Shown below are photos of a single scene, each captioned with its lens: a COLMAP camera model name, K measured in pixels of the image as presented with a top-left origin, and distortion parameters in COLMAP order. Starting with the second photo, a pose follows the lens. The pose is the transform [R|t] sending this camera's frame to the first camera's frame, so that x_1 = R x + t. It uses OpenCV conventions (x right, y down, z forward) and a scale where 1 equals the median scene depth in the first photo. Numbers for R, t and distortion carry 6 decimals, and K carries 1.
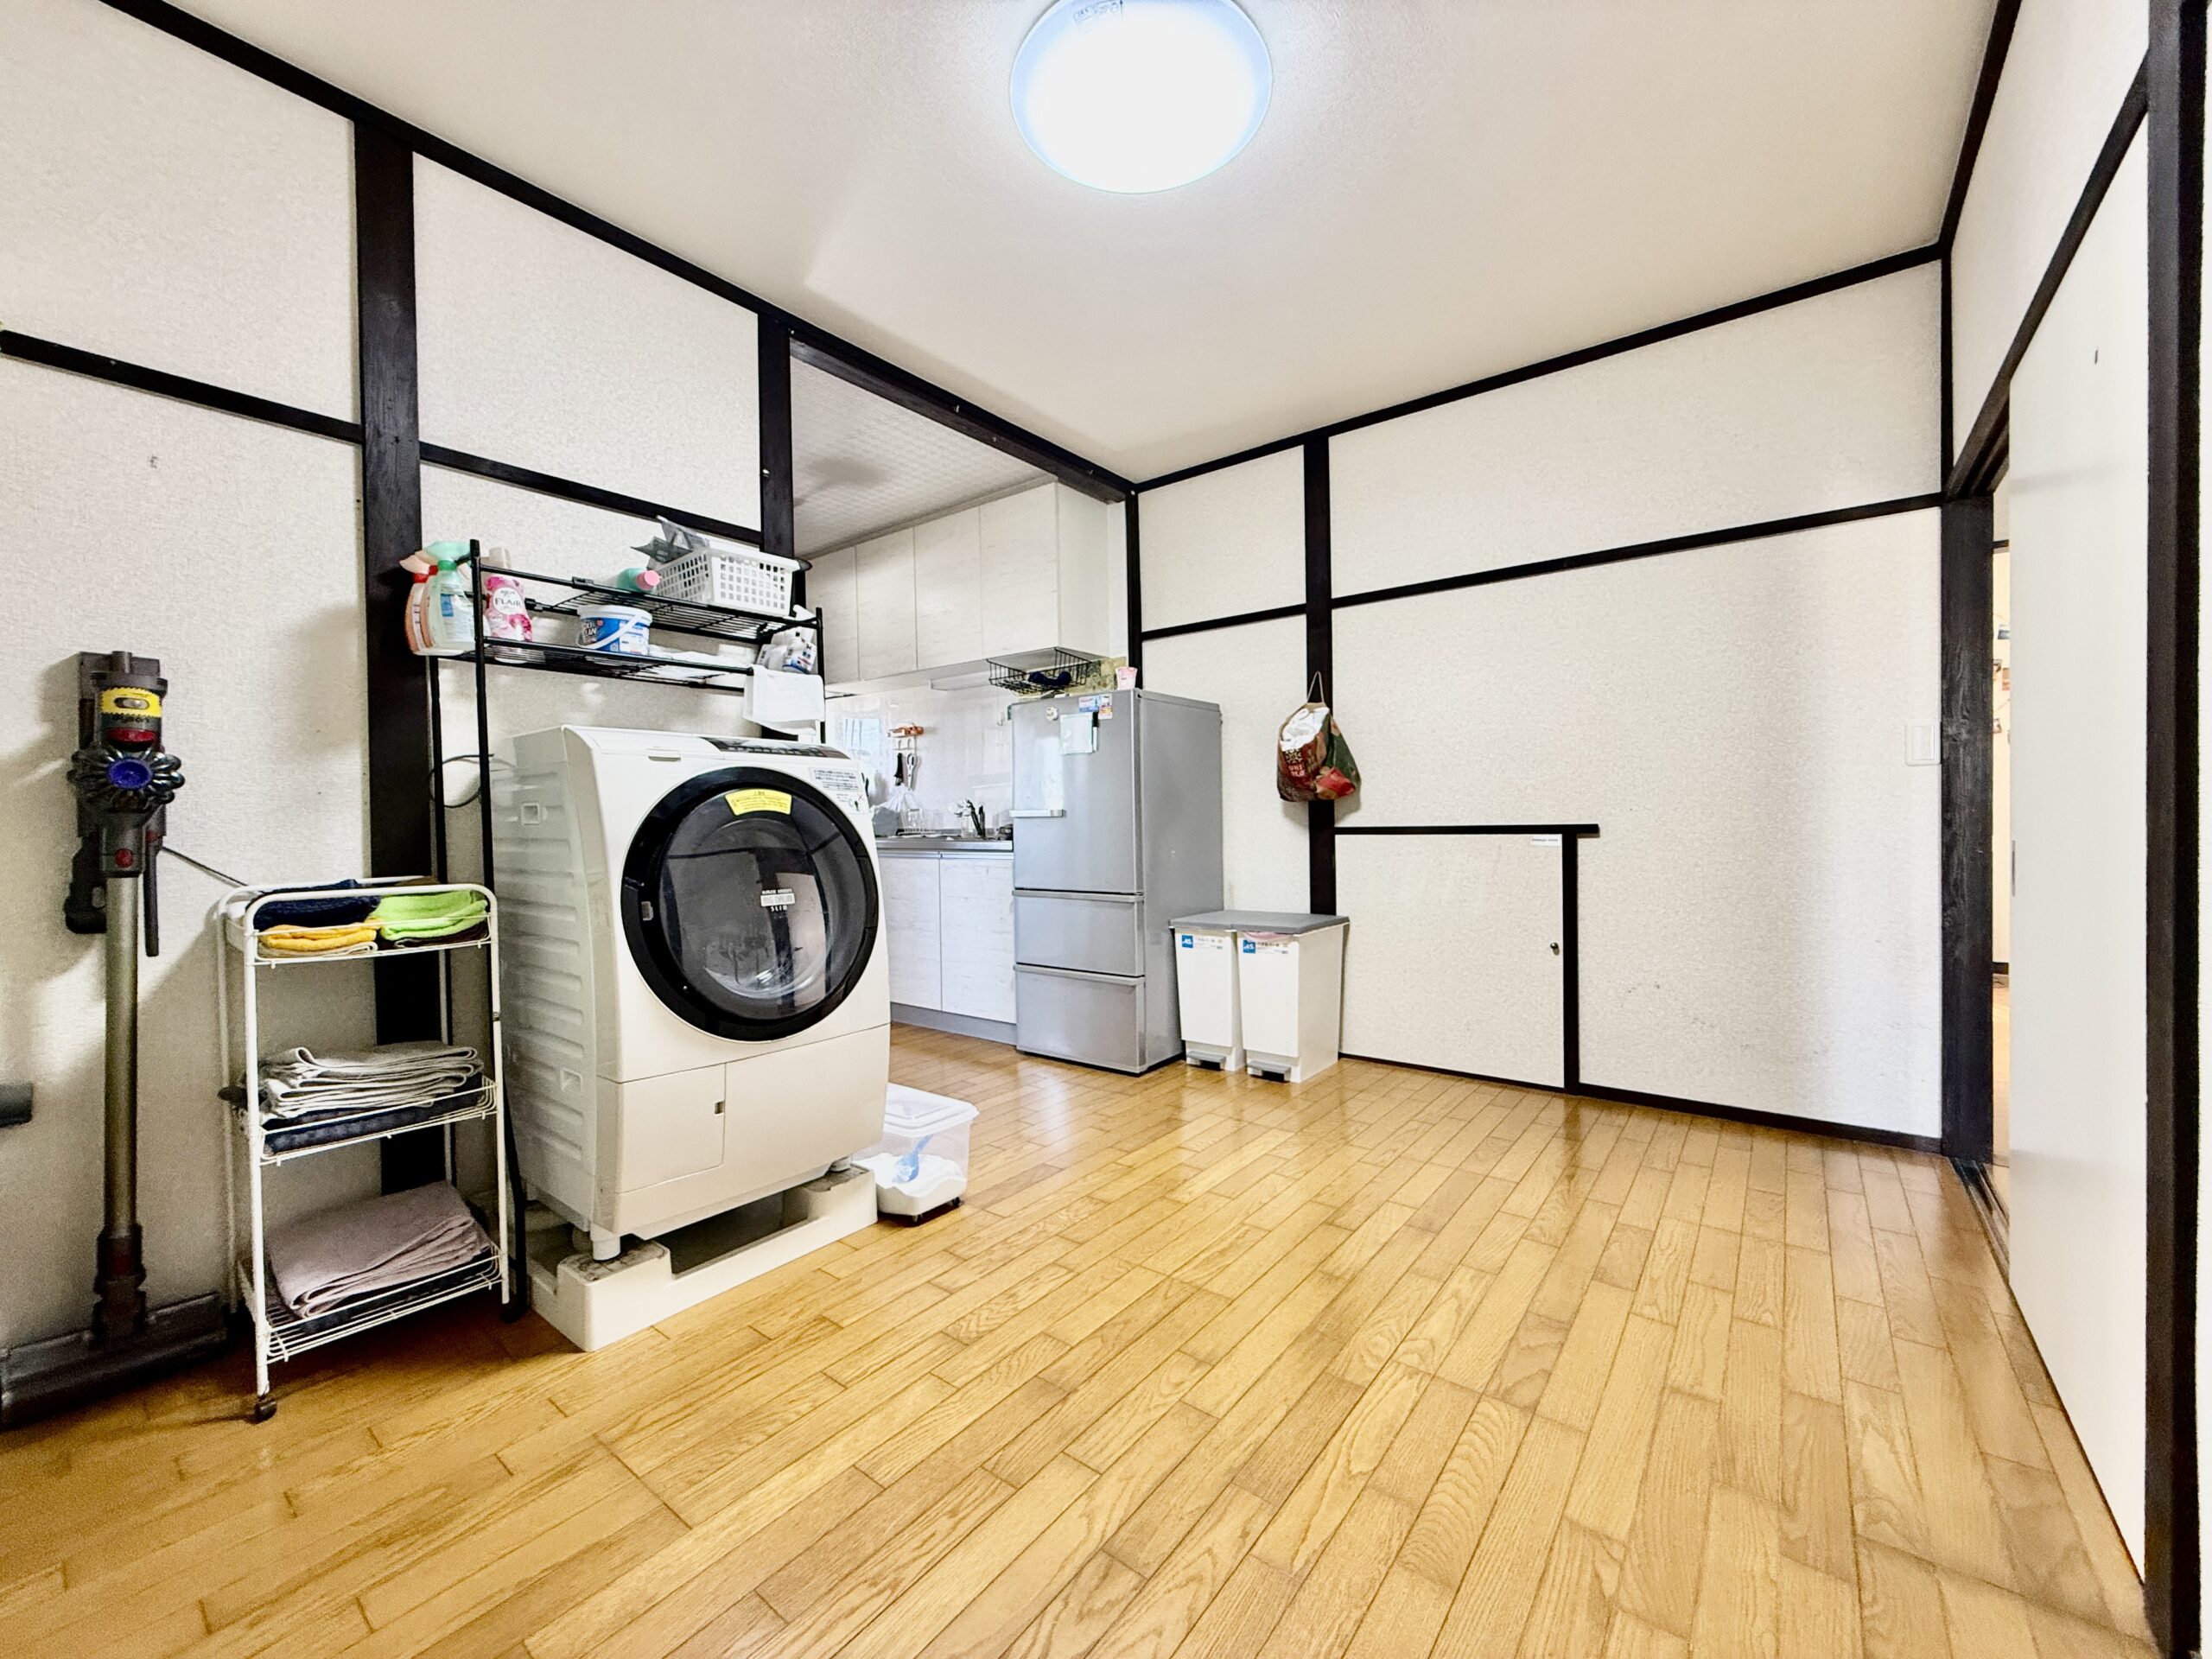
lens RADIAL K [[880.2, 0, 1101.3], [0, 880.2, 827.9], [0, 0, 1]] dist [-0.000614, 0.000722]
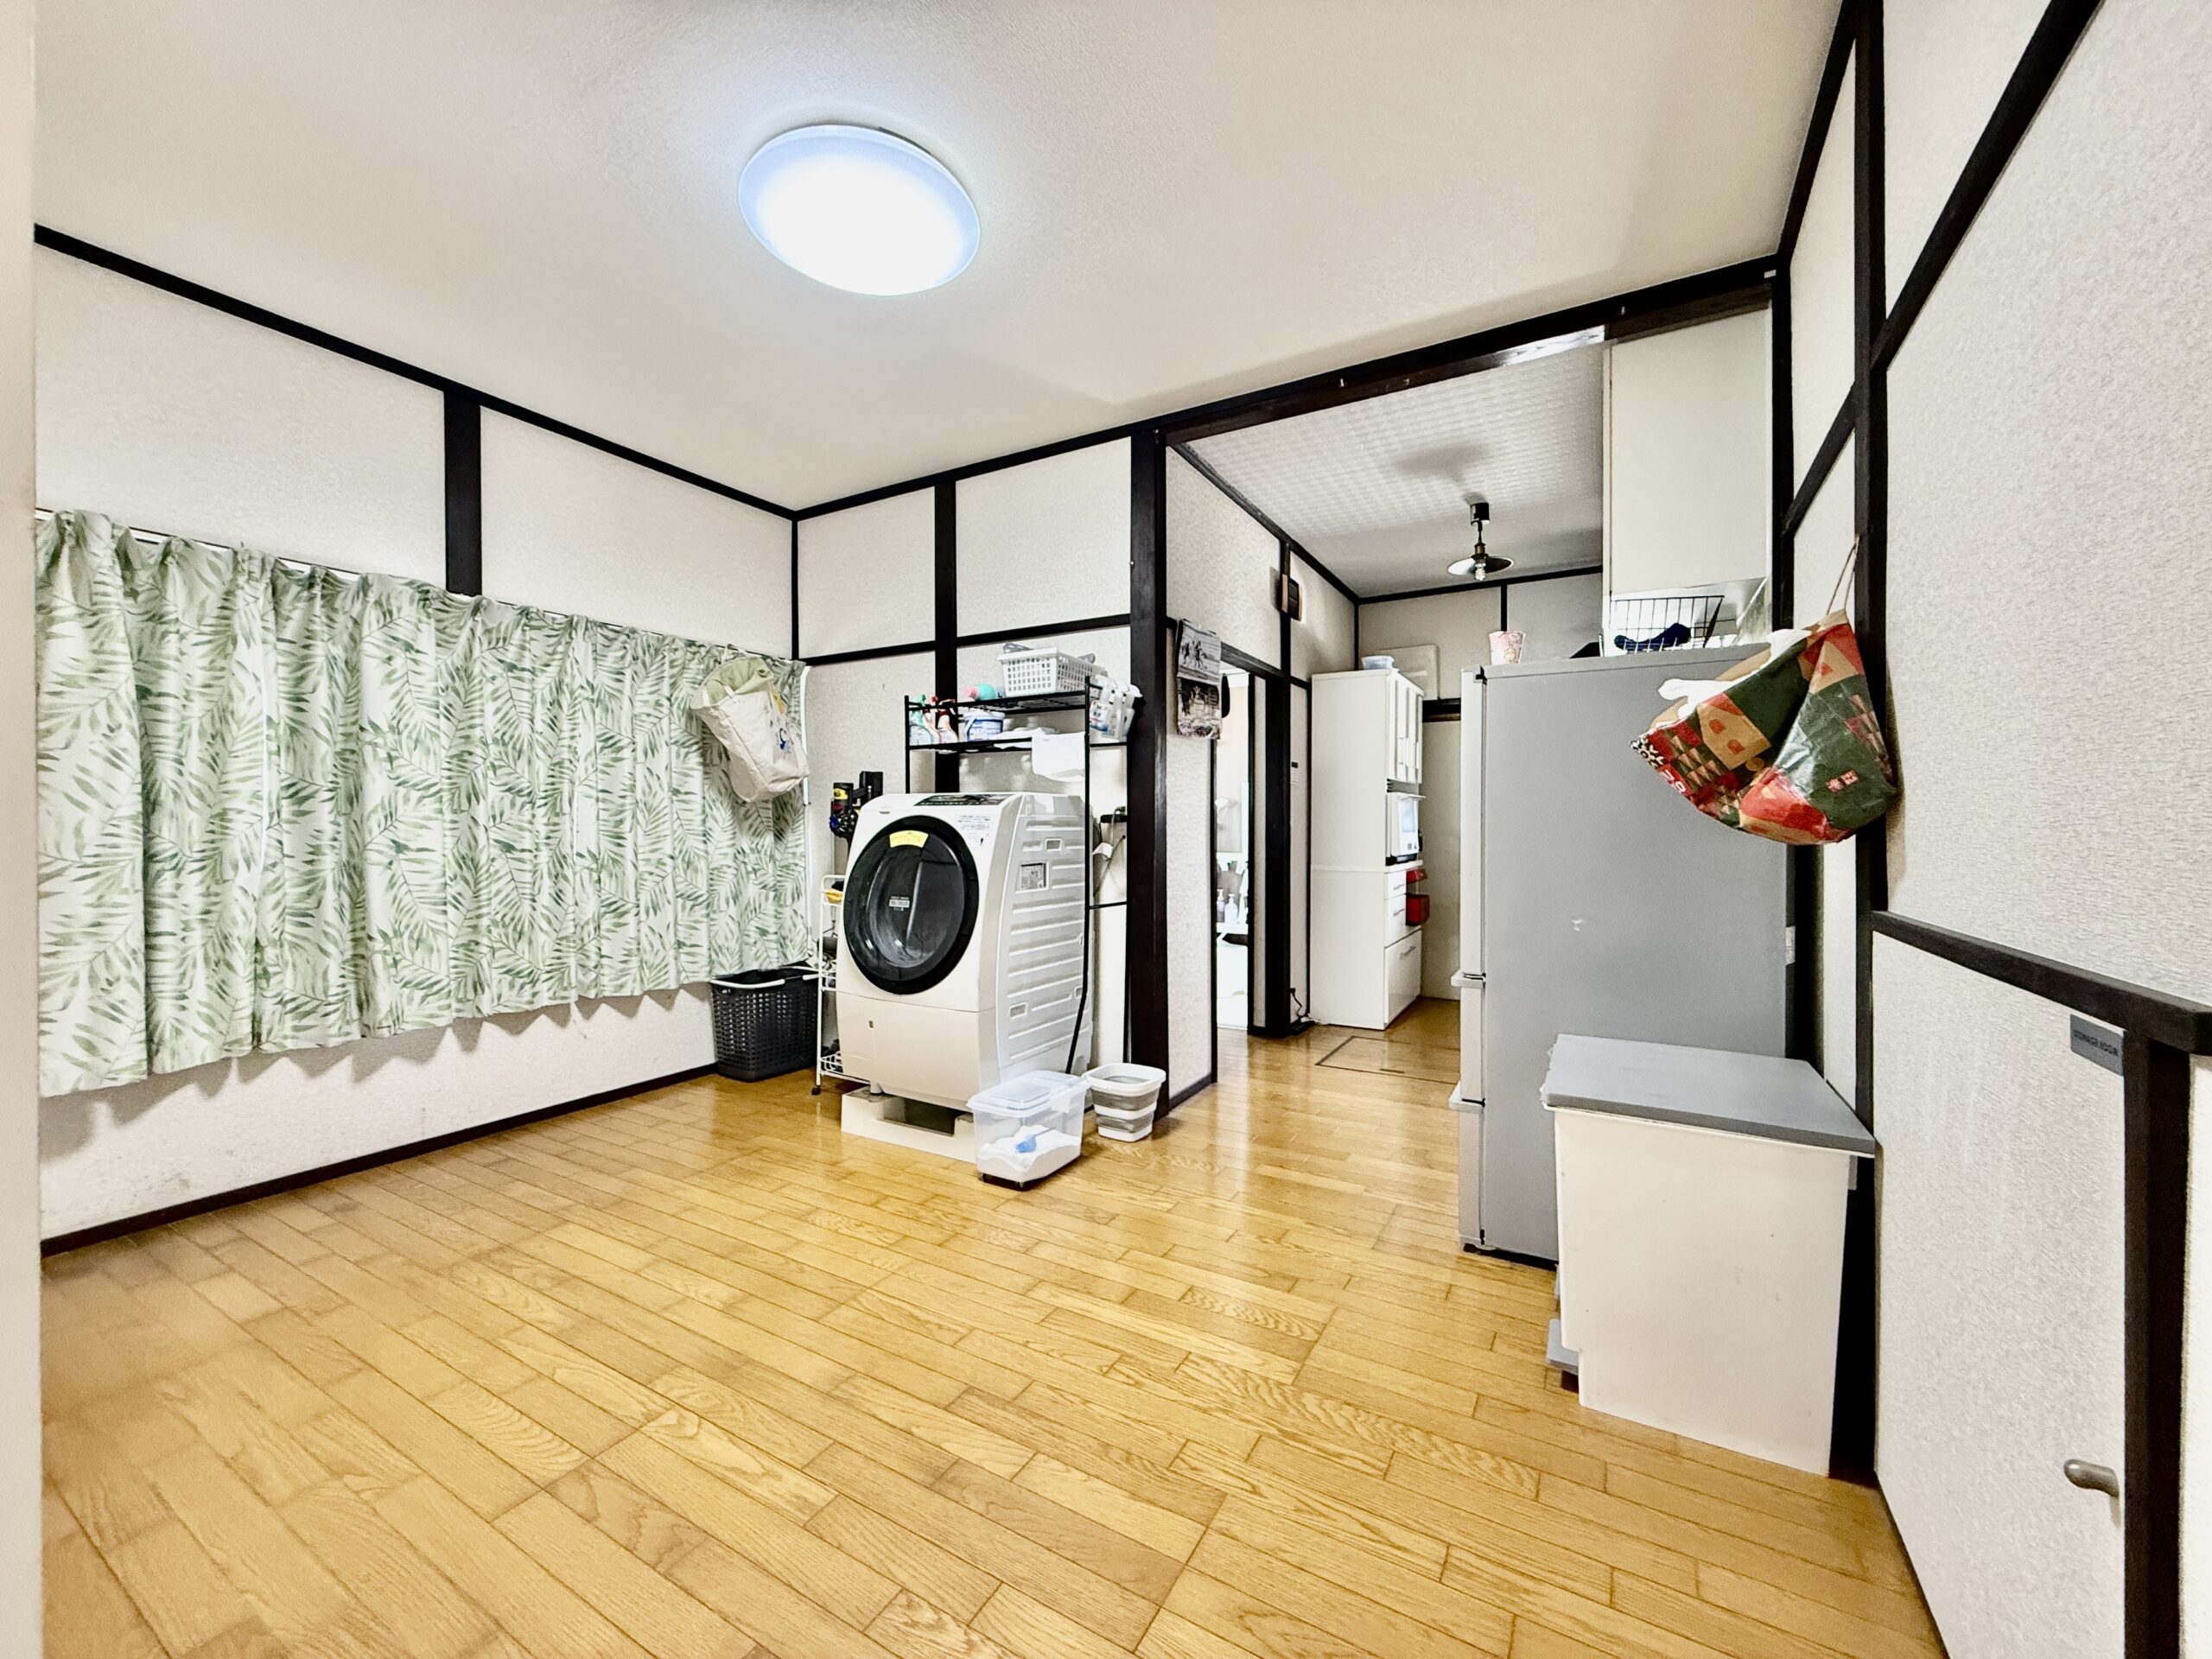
lens RADIAL K [[880.2, 0, 1102.1], [0, 880.2, 824.2], [0, 0, 1]] dist [-0.000614, 0.000722]
pose [[0.137047, 0.018776, -0.990387, 1.262103], [-0.014511, 0.999751, 0.016946, -0.092503], [0.990458, 0.012049, 0.137286, 1.204726]]
